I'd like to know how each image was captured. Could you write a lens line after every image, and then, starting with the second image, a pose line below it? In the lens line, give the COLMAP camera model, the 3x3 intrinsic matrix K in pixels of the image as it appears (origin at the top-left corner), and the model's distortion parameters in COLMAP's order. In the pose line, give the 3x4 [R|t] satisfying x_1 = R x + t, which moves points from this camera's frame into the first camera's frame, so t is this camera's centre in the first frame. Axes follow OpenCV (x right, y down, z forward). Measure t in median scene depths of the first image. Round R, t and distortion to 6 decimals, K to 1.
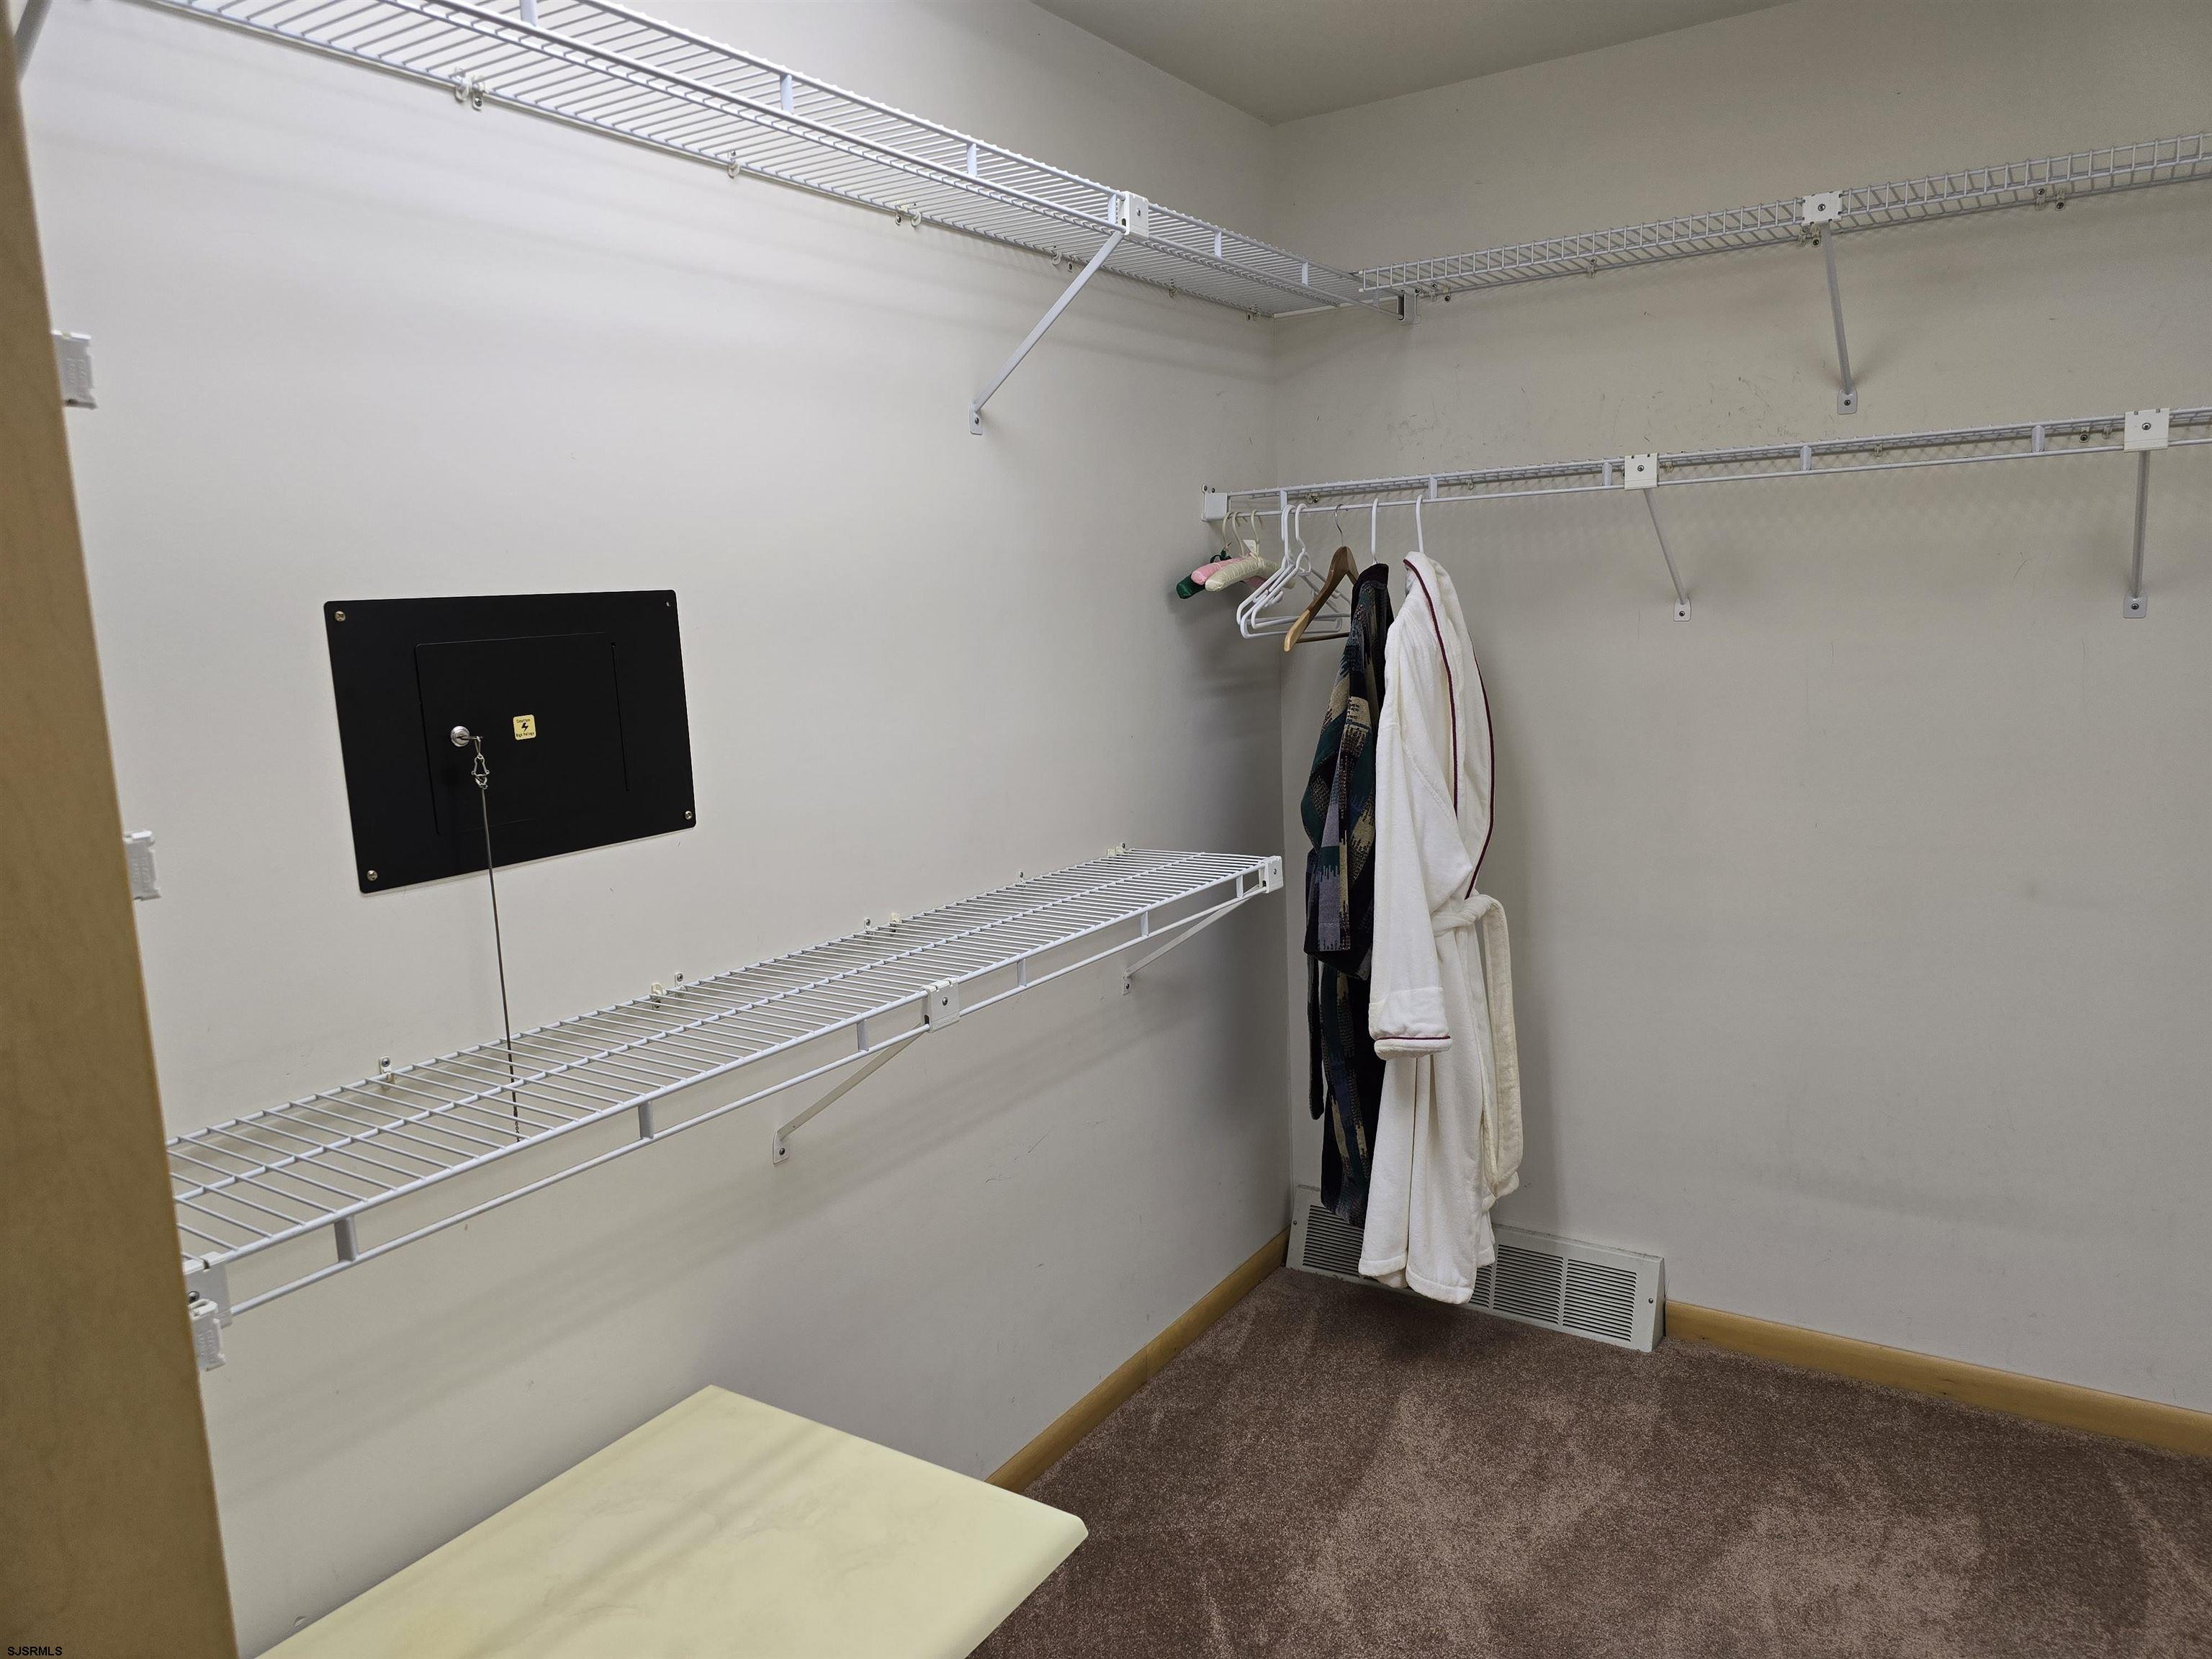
lens RADIAL K [[1483.0, 0, 1154.5], [0, 1483.0, 829.6], [0, 0, 1]] dist [0.066254, -0.060917]
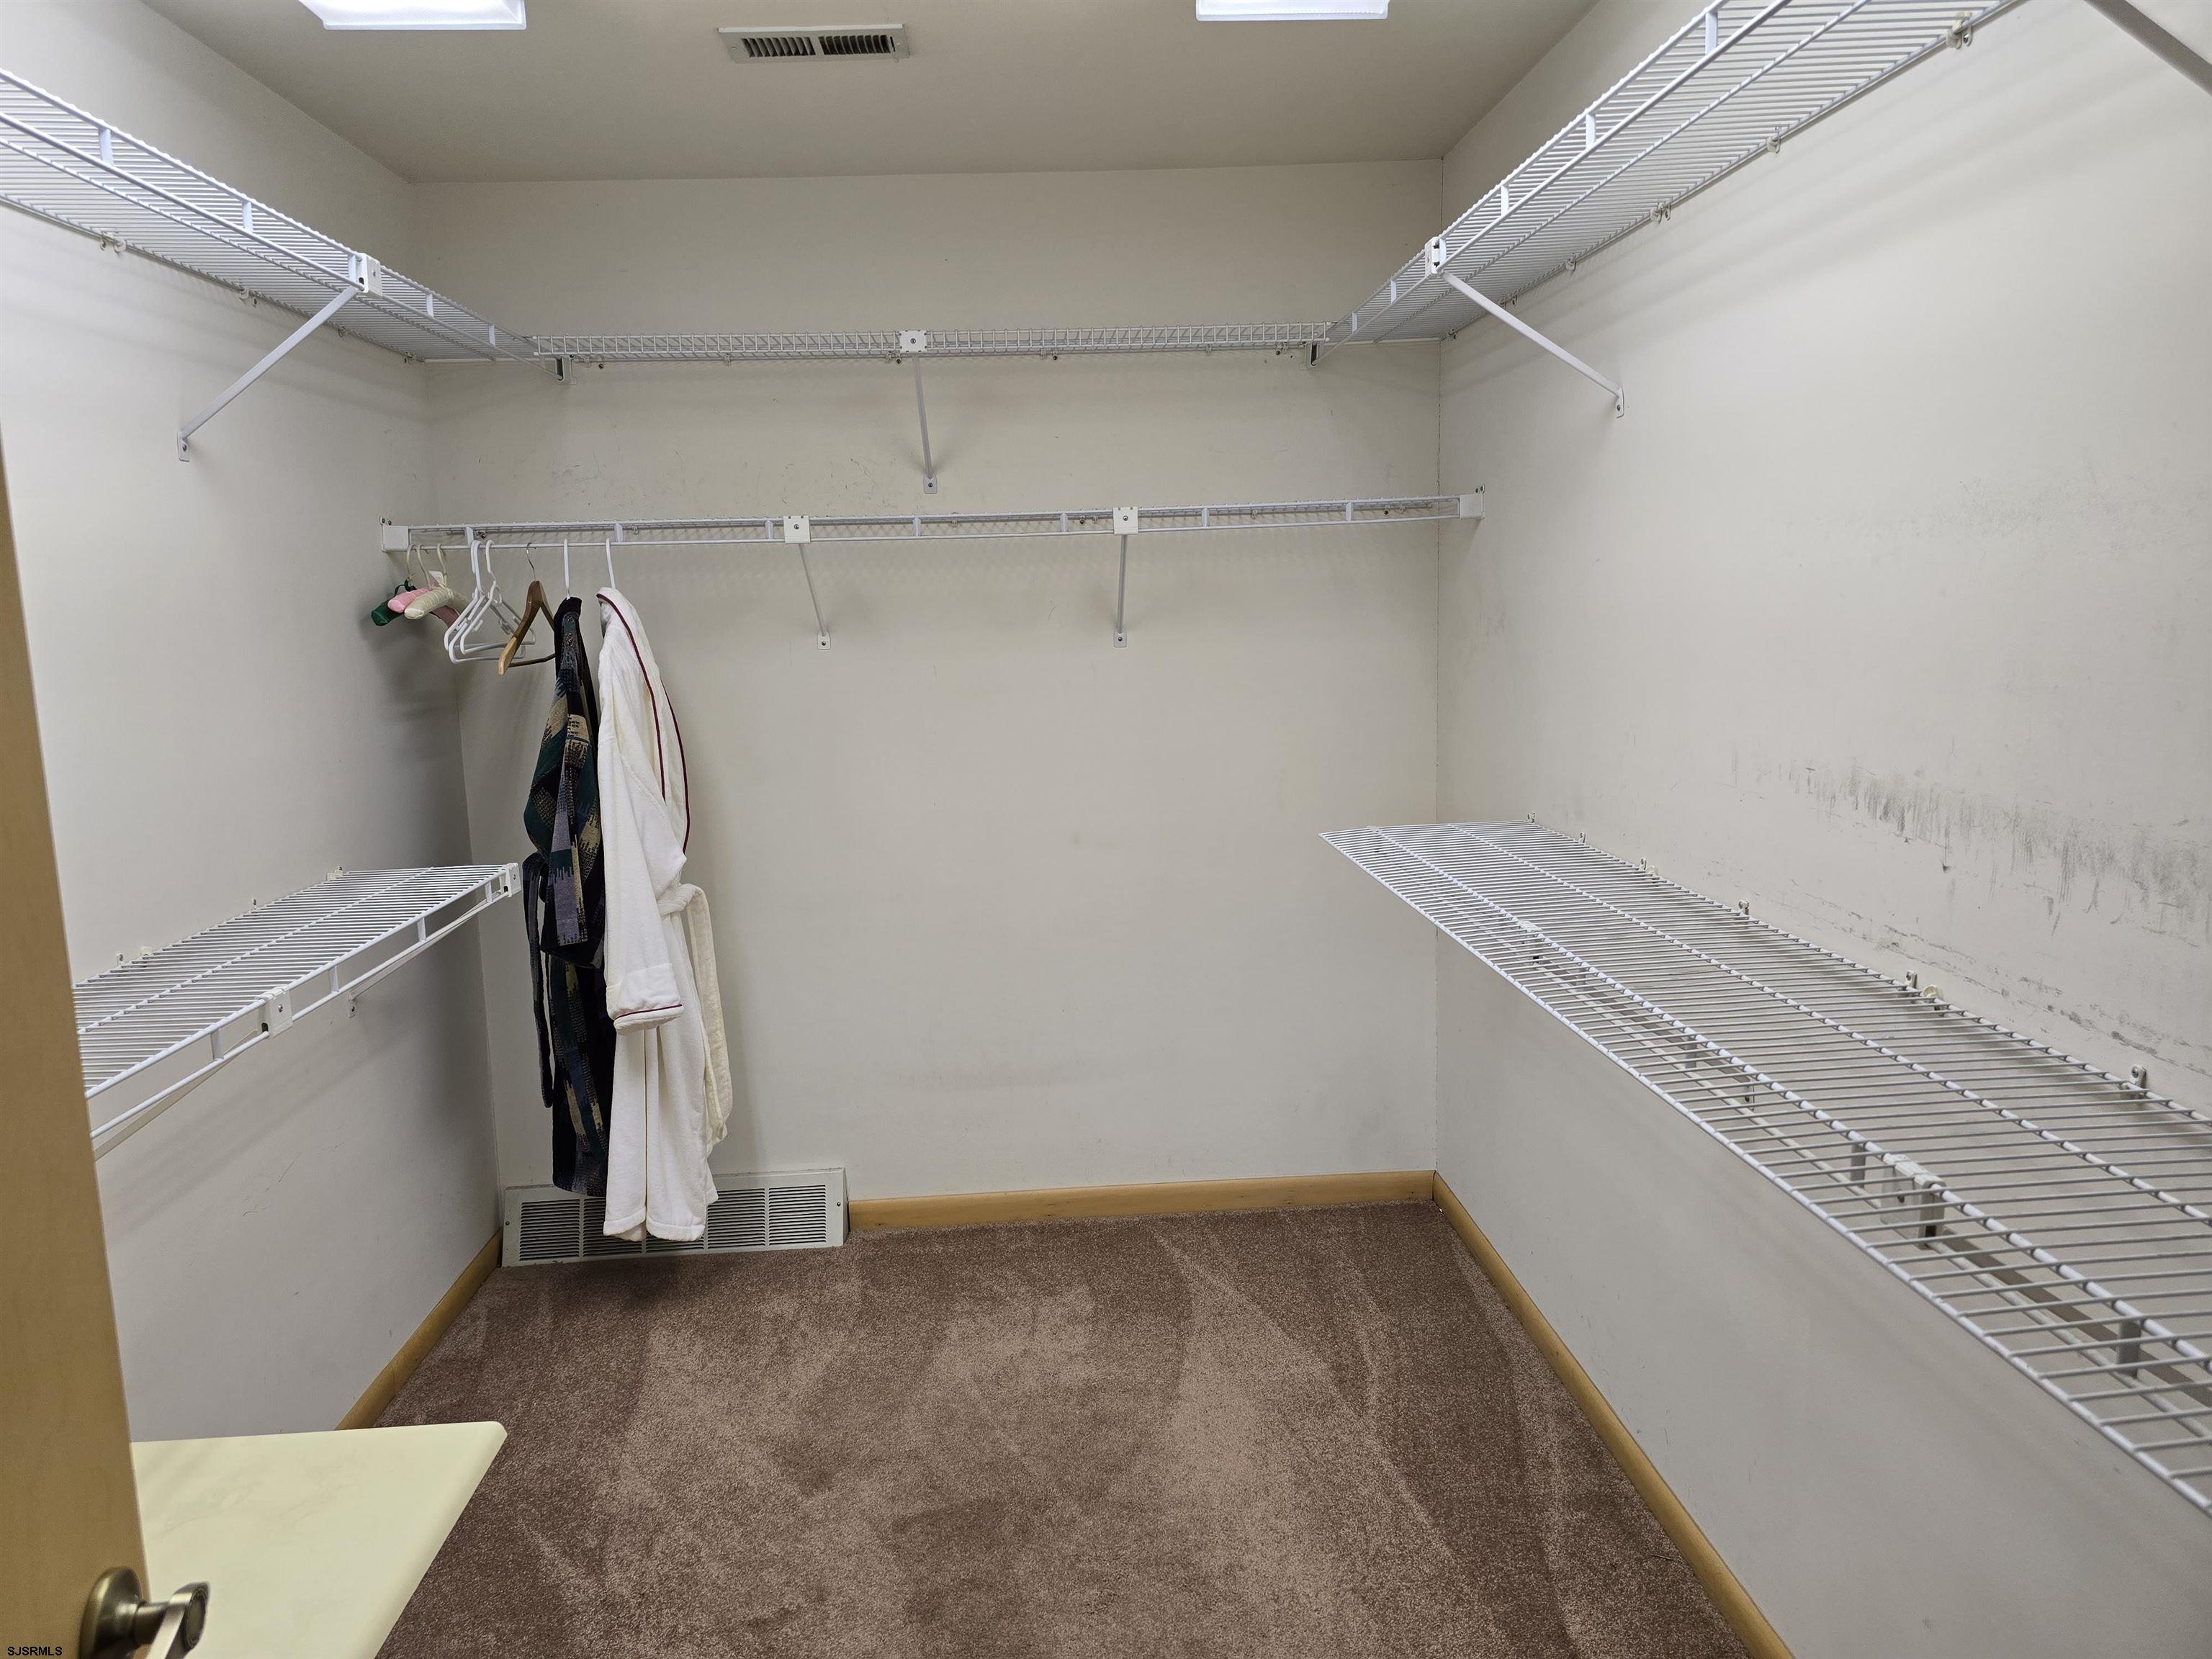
lens RADIAL K [[1483.0, 0, 1122.4], [0, 1483.0, 843.2], [0, 0, 1]] dist [0.066254, -0.060917]
pose [[0.805792, -0.081838, 0.586516, -0.197530], [0.089922, 0.995830, 0.015411, 0.026442], [-0.585331, 0.040323, 0.809791, -0.151507]]
